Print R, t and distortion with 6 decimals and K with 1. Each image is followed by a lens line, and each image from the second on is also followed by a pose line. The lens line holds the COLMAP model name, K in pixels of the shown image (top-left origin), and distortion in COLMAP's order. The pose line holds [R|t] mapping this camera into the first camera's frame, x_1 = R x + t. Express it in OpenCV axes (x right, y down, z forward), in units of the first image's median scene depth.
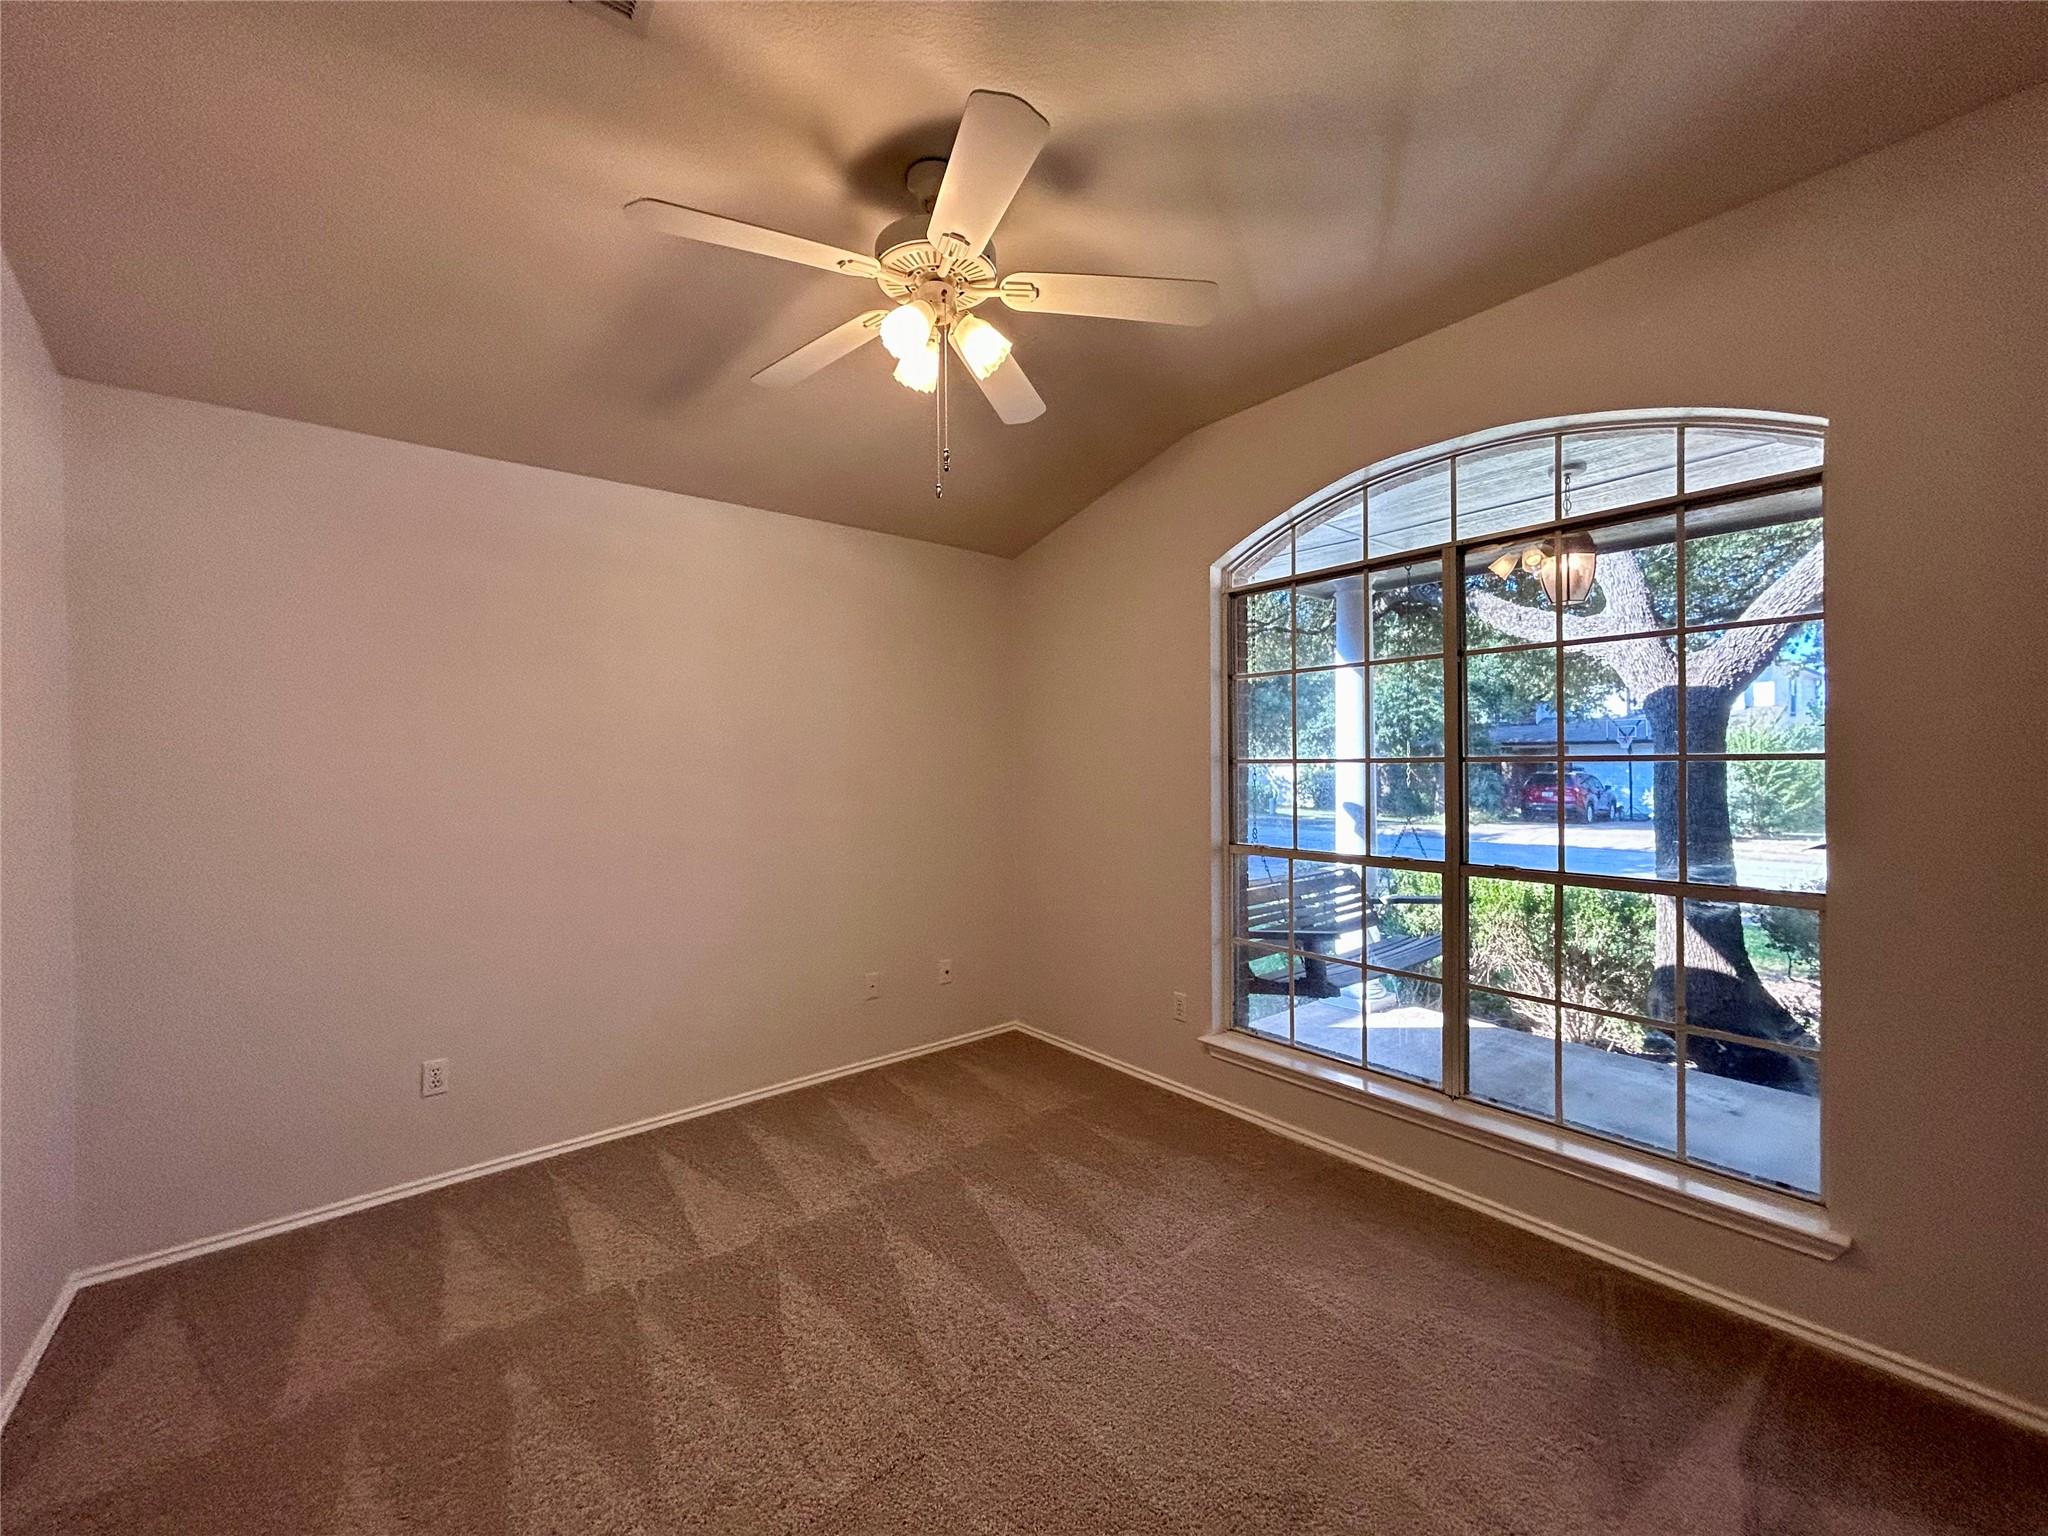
lens RADIAL K [[817.2, 0, 1019.9], [0, 817.2, 770.2], [0, 0, 1]] dist [0.001359, -0.001093]
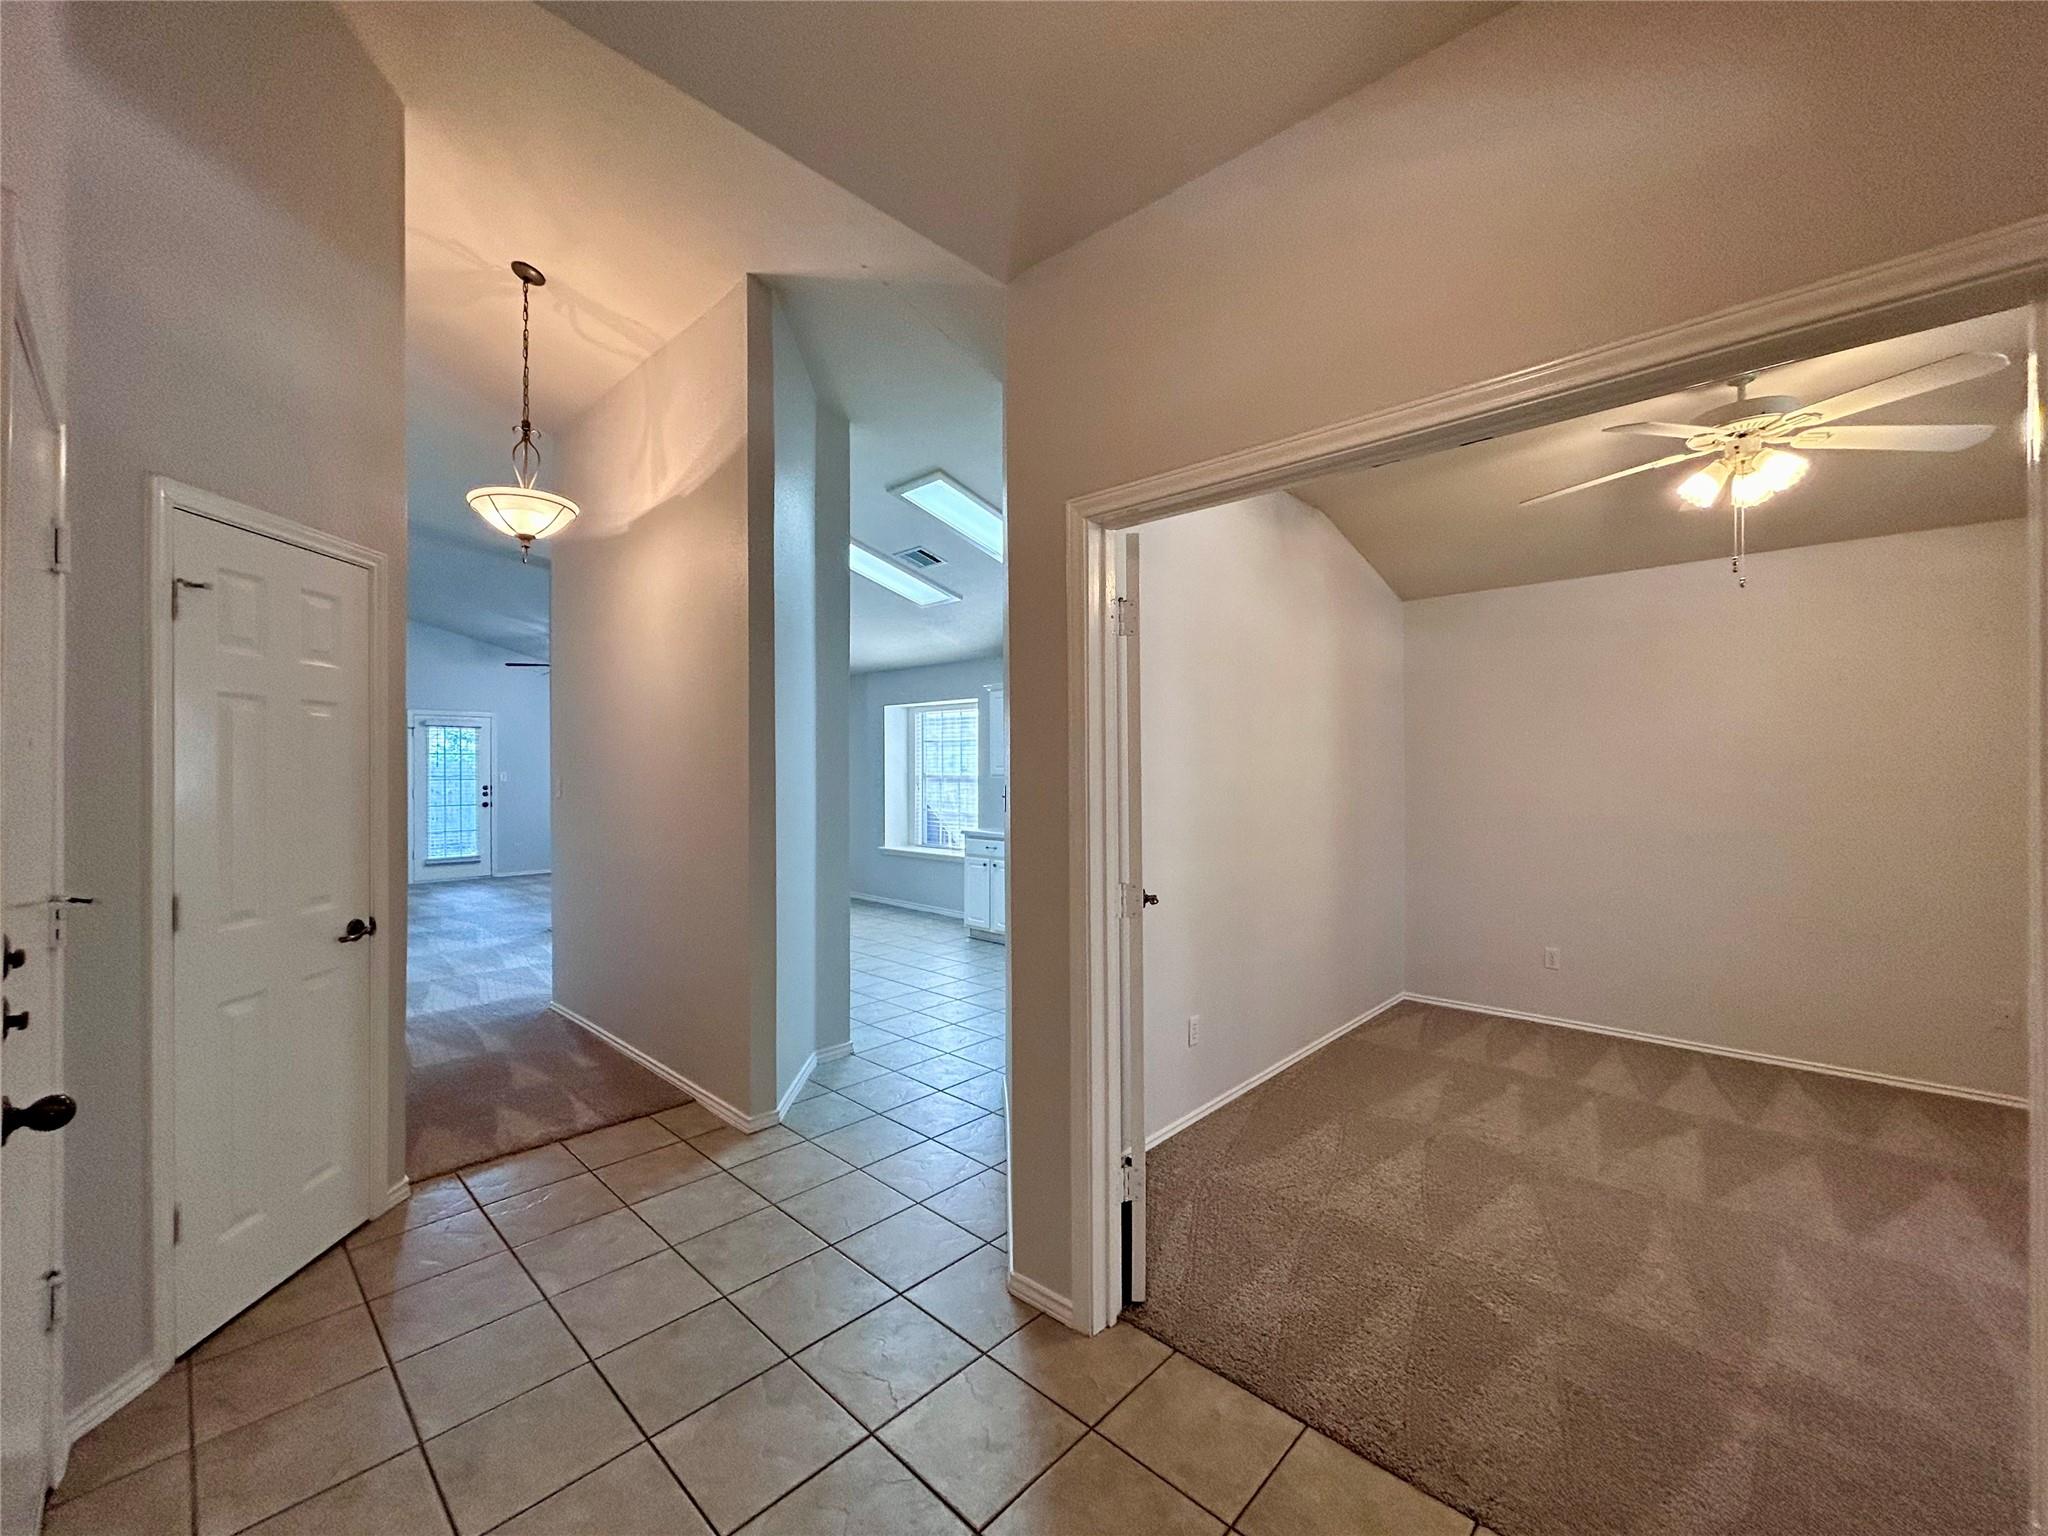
lens RADIAL K [[817.2, 0, 1025.2], [0, 817.2, 760.4], [0, 0, 1]] dist [0.001359, -0.001093]
pose [[0.125746, -0.004361, -0.992053, 0.739030], [0.000720, 0.999990, -0.004304, -0.024097], [0.992062, -0.000173, 0.125748, -0.260337]]
